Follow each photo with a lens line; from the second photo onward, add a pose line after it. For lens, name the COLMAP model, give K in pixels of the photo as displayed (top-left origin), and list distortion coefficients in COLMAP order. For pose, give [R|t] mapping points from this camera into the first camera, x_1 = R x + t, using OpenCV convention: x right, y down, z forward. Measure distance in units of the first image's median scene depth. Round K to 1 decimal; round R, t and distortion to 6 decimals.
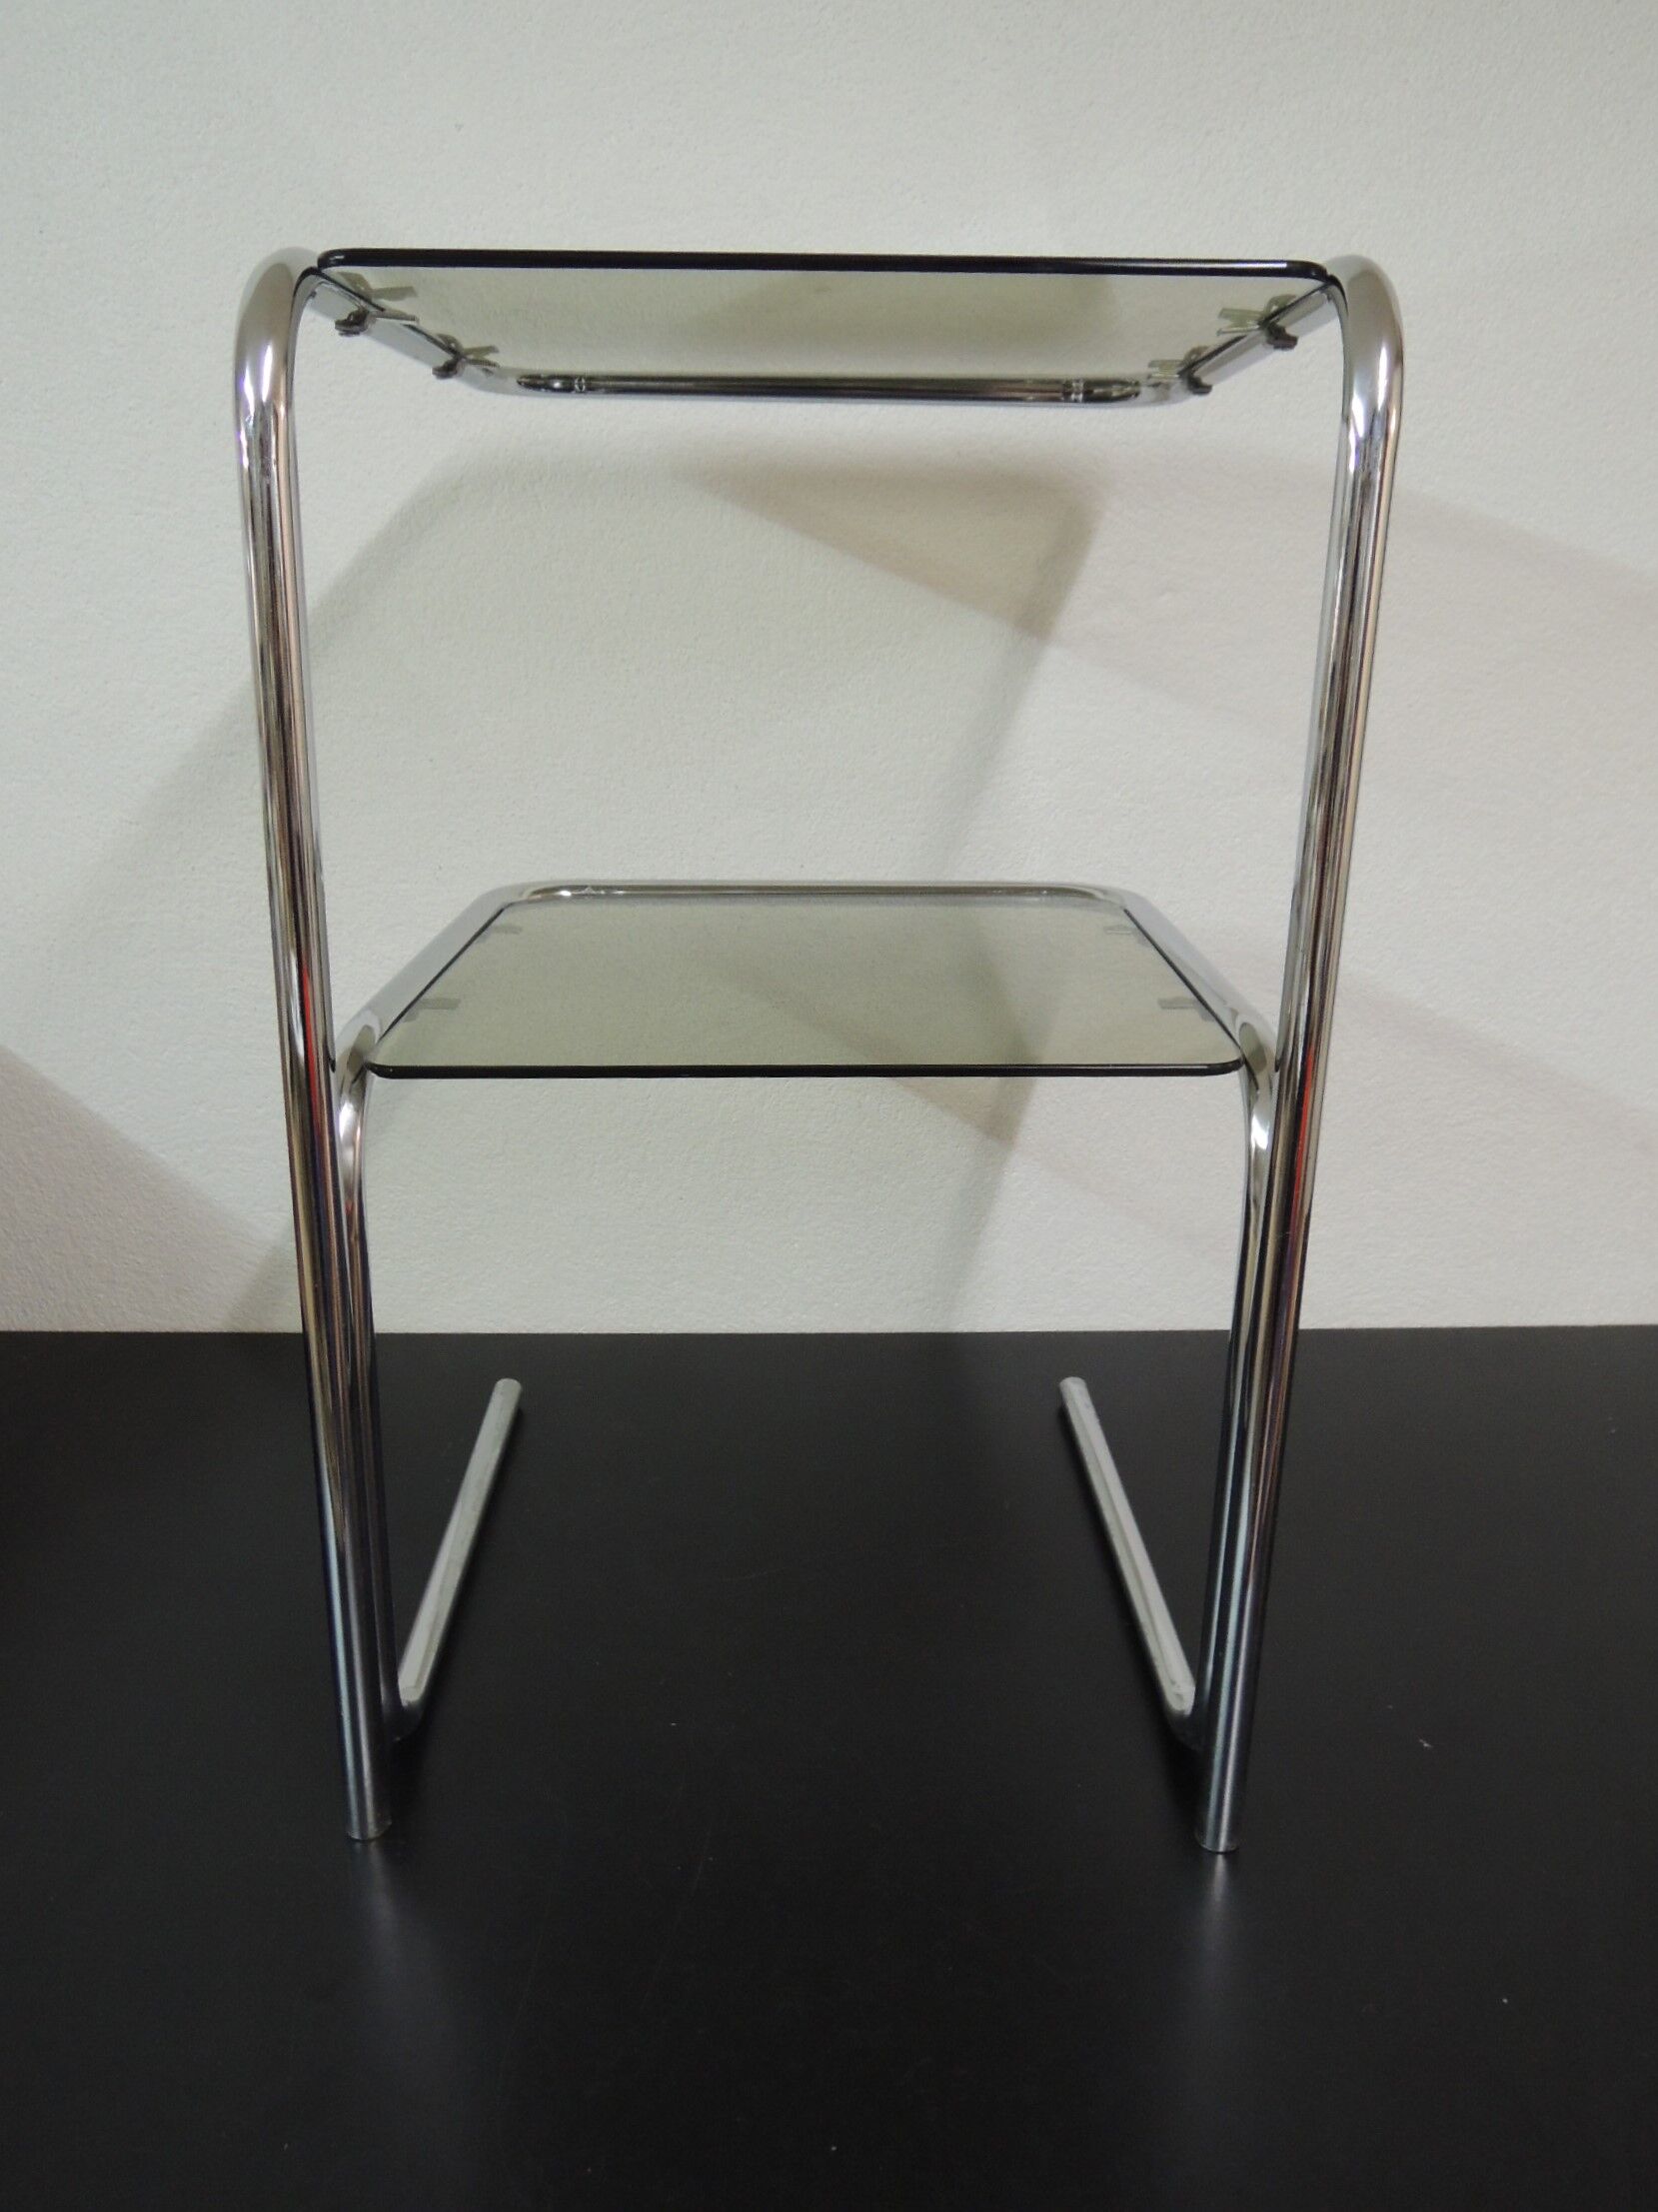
lens RADIAL K [[1573.9, 0, 820.4], [0, 1573.9, 1093.5], [0, 0, 1]] dist [-0.026181, 0.004877]
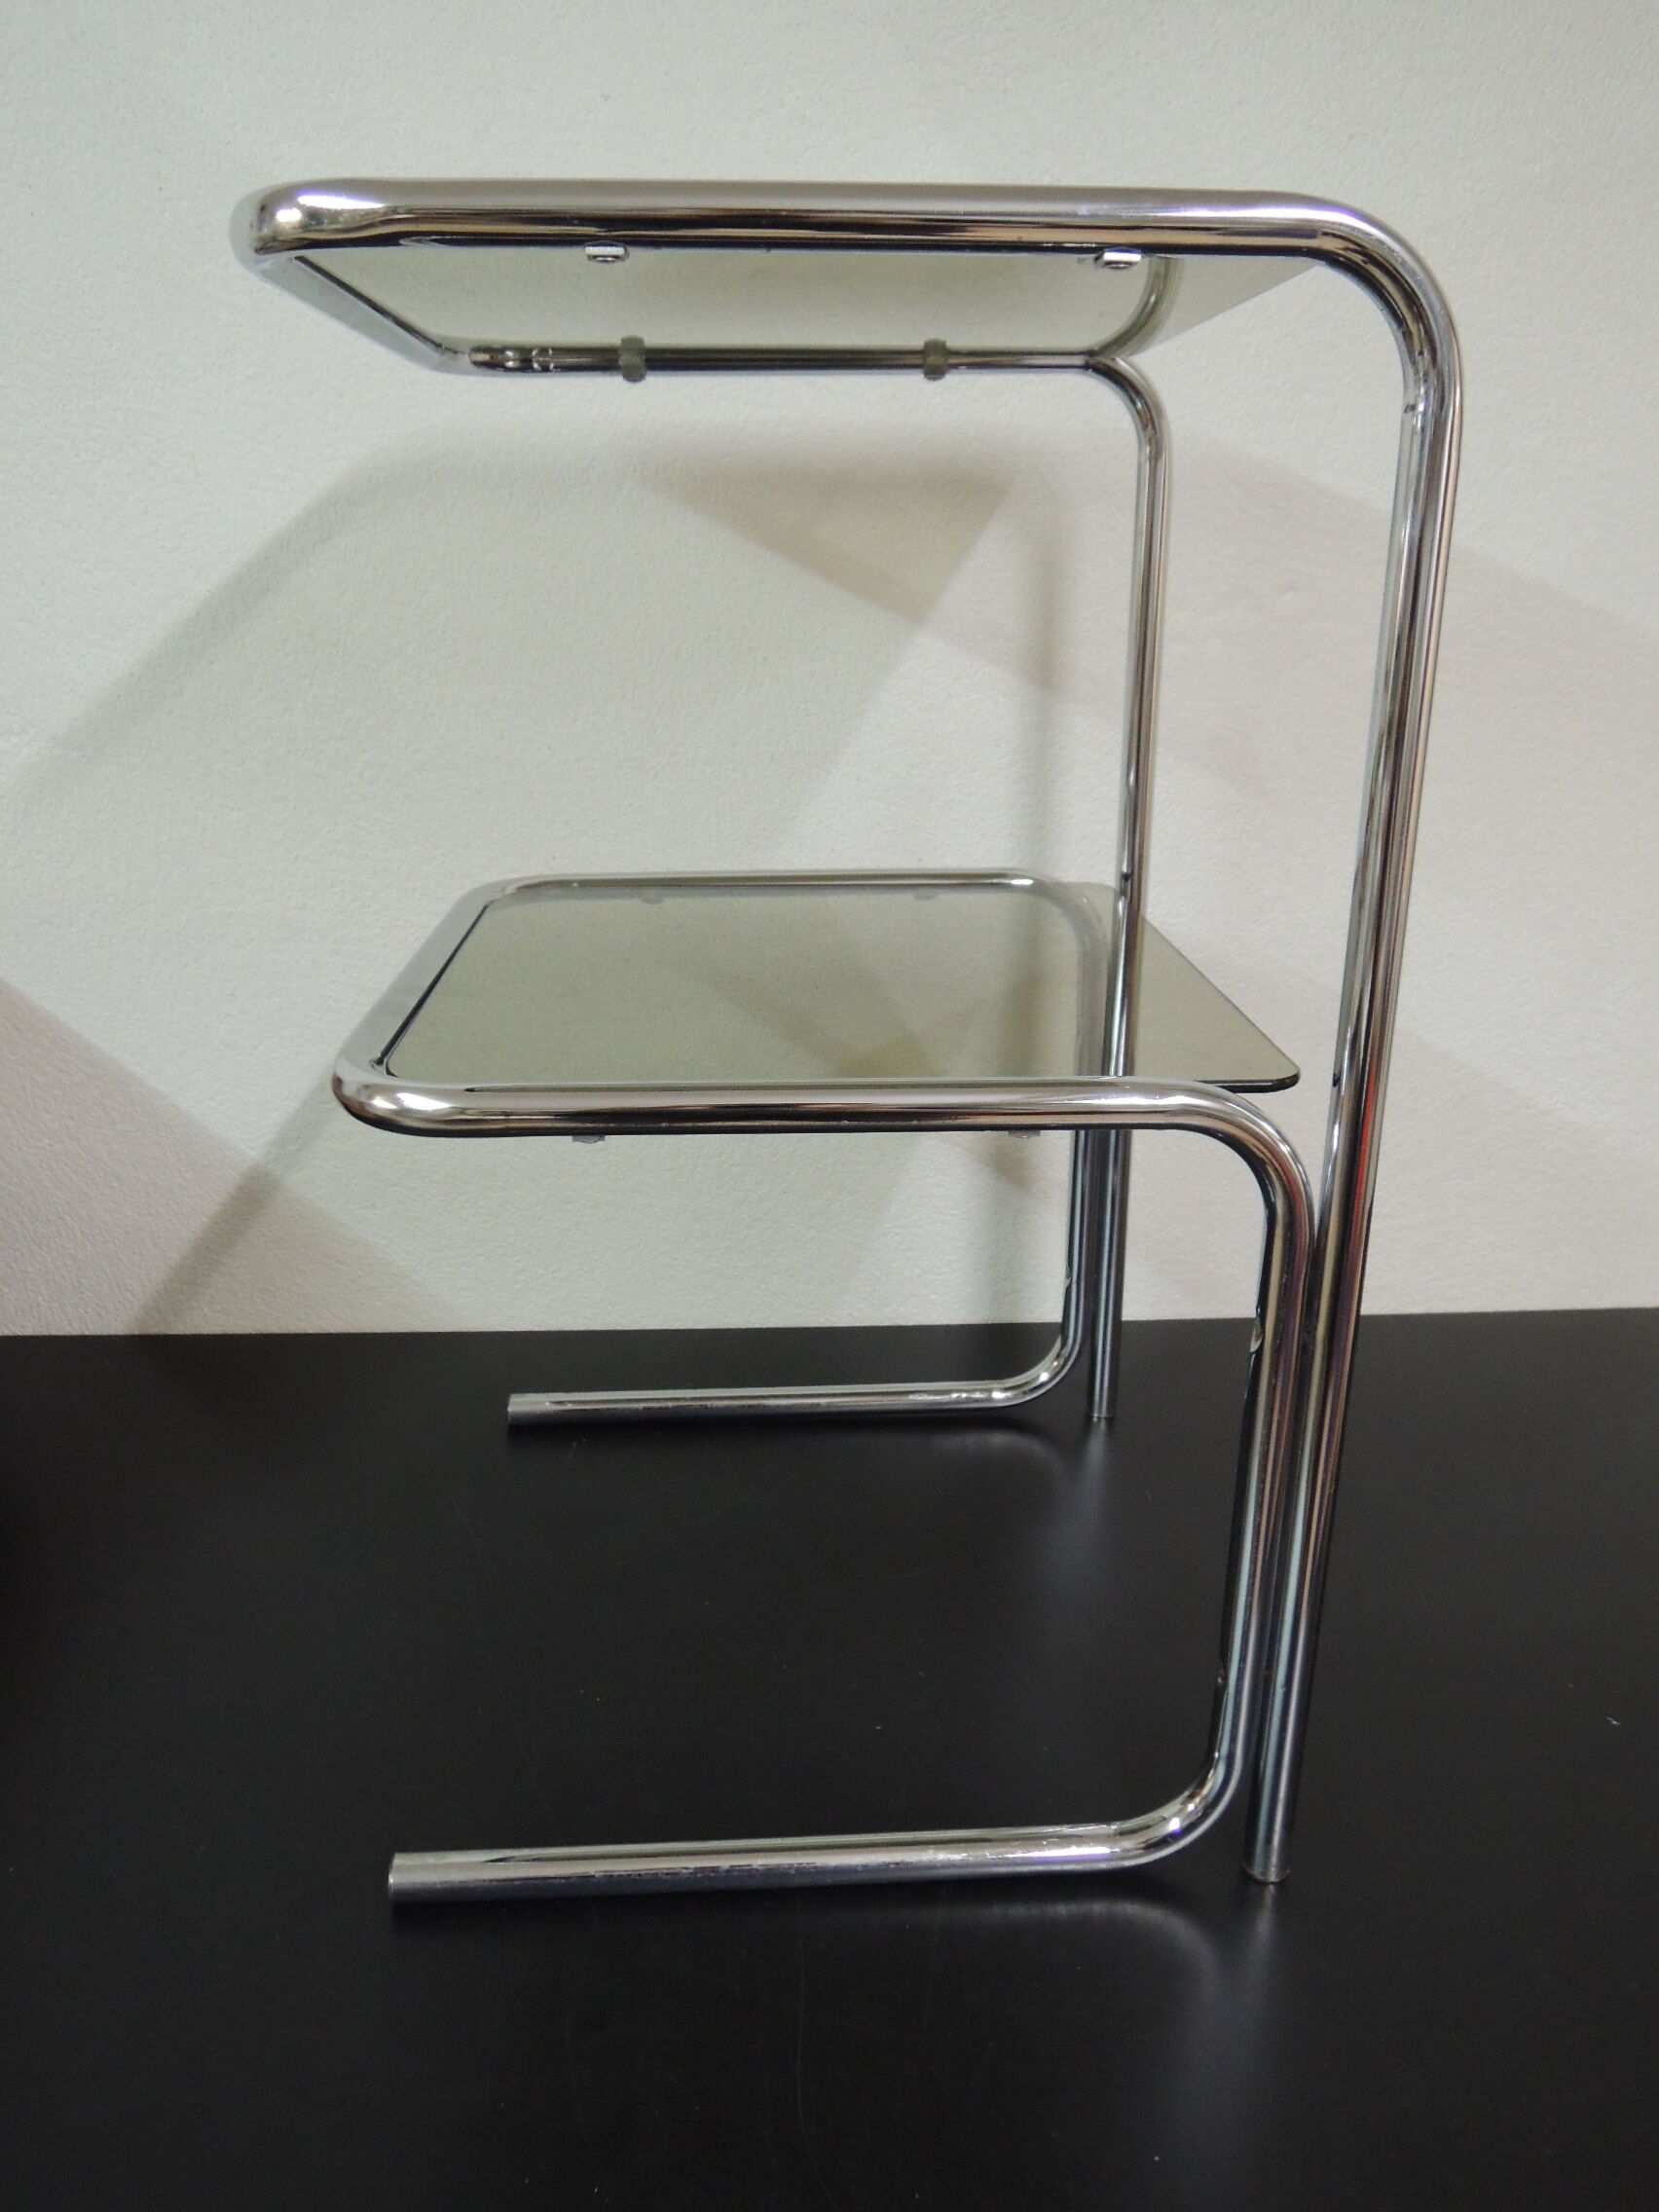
lens RADIAL K [[1574.0, 0, 830.7], [0, 1574.0, 1111.2], [0, 0, 1]] dist [-0.026181, 0.004877]
pose [[0.997358, -0.004375, 0.072513, -0.141743], [0.003271, 0.999877, 0.015323, 0.000138], [-0.072571, -0.015045, 0.997250, 0.005613]]
